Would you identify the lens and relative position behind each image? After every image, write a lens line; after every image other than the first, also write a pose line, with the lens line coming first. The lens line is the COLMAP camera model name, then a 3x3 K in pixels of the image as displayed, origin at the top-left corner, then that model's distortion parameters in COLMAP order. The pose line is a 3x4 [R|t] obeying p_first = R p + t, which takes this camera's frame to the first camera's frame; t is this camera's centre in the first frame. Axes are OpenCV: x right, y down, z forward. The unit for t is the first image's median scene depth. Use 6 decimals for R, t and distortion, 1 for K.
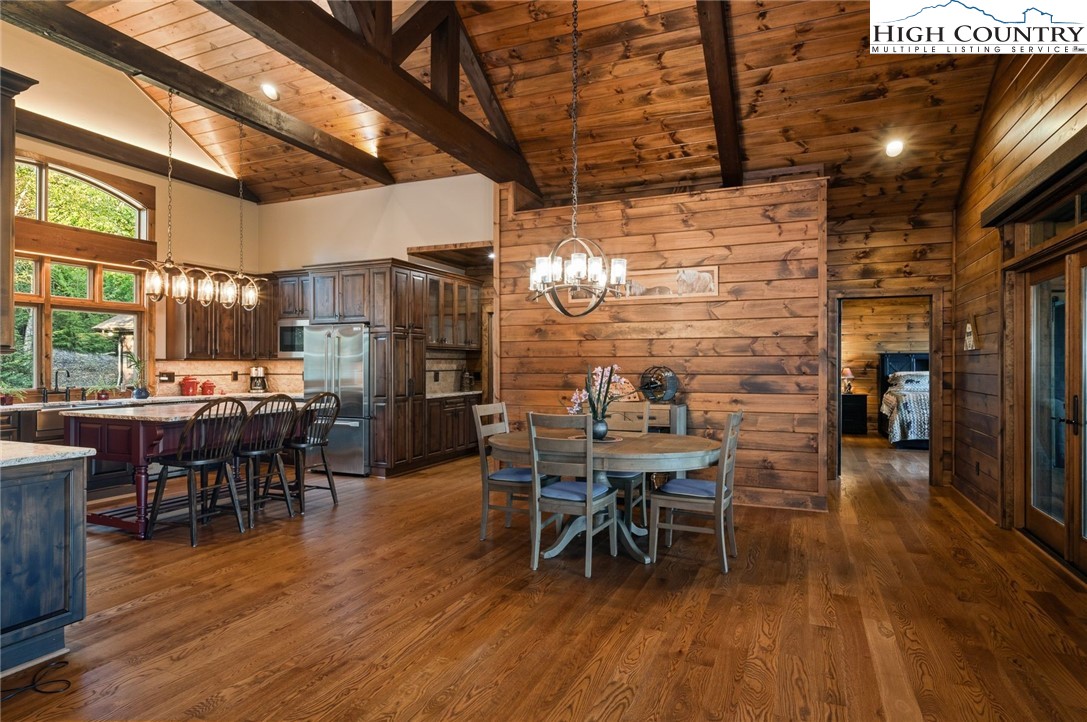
lens RADIAL K [[592.3, 0, 543.5], [0, 592.3, 361.0], [0, 0, 1]] dist [-0.001034, -0.000189]
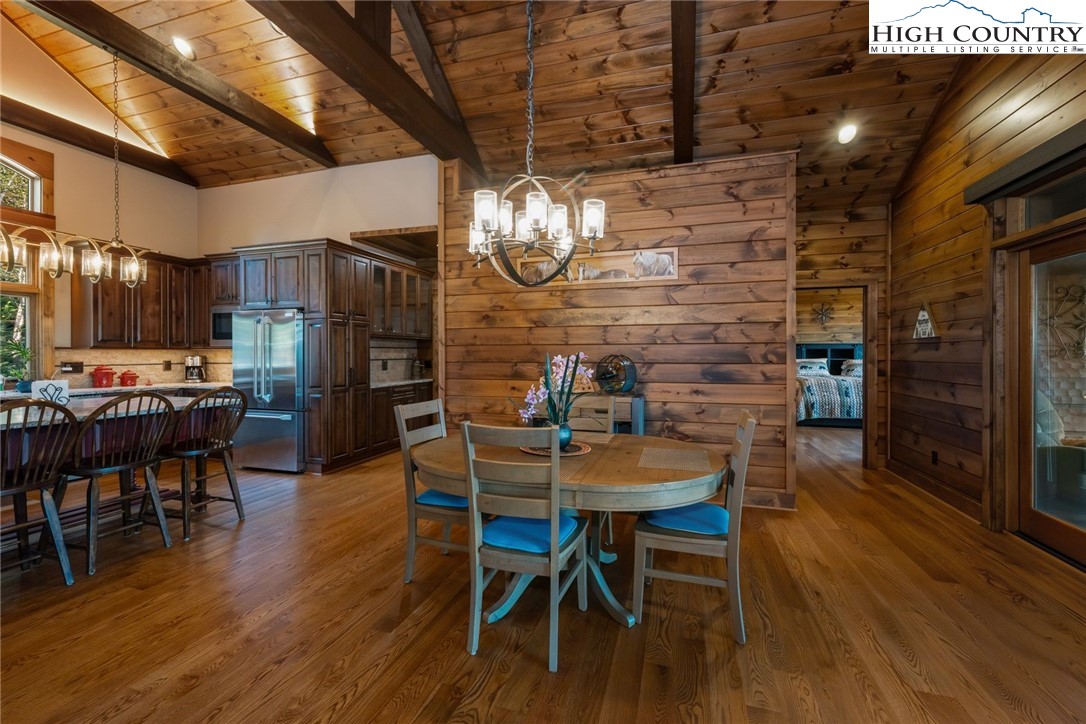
lens RADIAL K [[441.0, 0, 539.2], [0, 441.0, 356.4], [0, 0, 1]] dist [-0.000414, 0.000008]
pose [[0.995023, -0.001294, 0.099642, 0.006308], [0.000123, 0.999931, 0.011750, 0.003365], [-0.099650, -0.011679, 0.994954, 0.302445]]
